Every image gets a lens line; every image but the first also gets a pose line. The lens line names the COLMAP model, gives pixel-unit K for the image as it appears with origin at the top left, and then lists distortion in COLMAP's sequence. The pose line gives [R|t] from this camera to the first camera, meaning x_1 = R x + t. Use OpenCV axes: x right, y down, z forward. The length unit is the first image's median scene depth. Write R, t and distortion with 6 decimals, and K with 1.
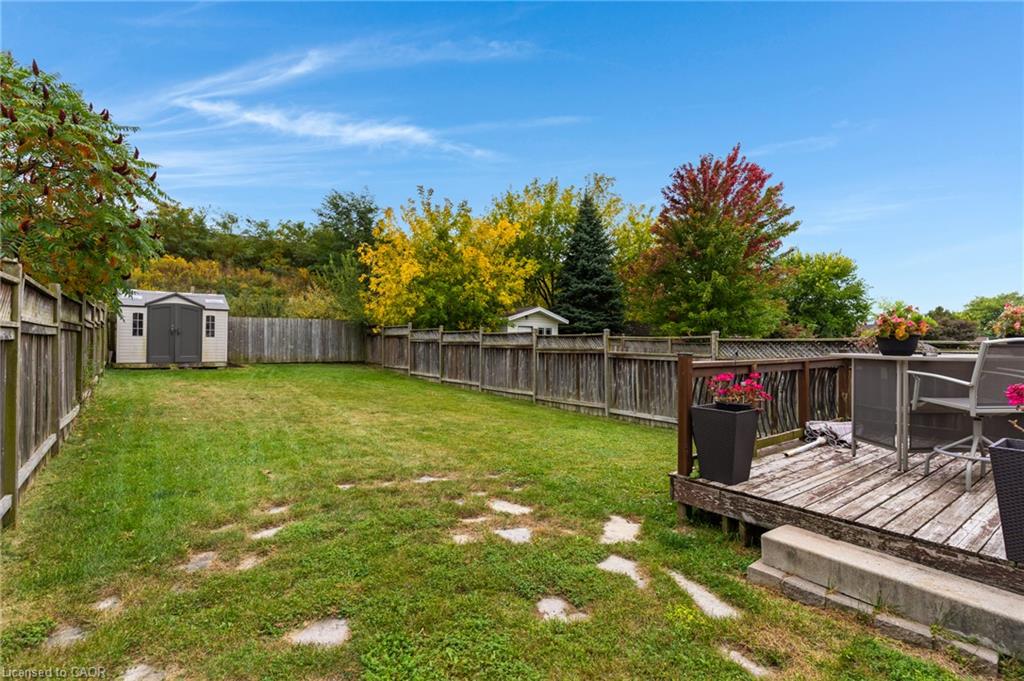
lens RADIAL K [[487.7, 0, 511.0], [0, 487.7, 338.4], [0, 0, 1]] dist [0.003351, -0.000502]
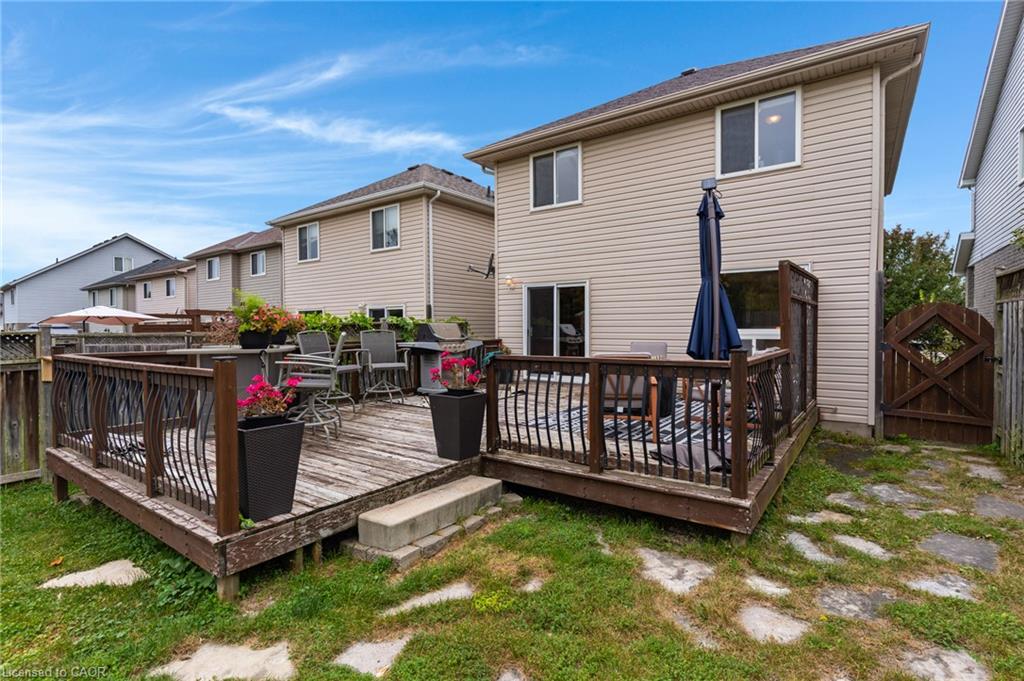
lens RADIAL K [[487.7, 0, 511.0], [0, 487.7, 338.4], [0, 0, 1]] dist [0.003351, -0.000502]
pose [[-0.292643, -0.022512, 0.955957, -0.228312], [-0.005089, 0.999745, 0.021986, -0.007190], [-0.956208, 0.001570, -0.292683, 0.447798]]
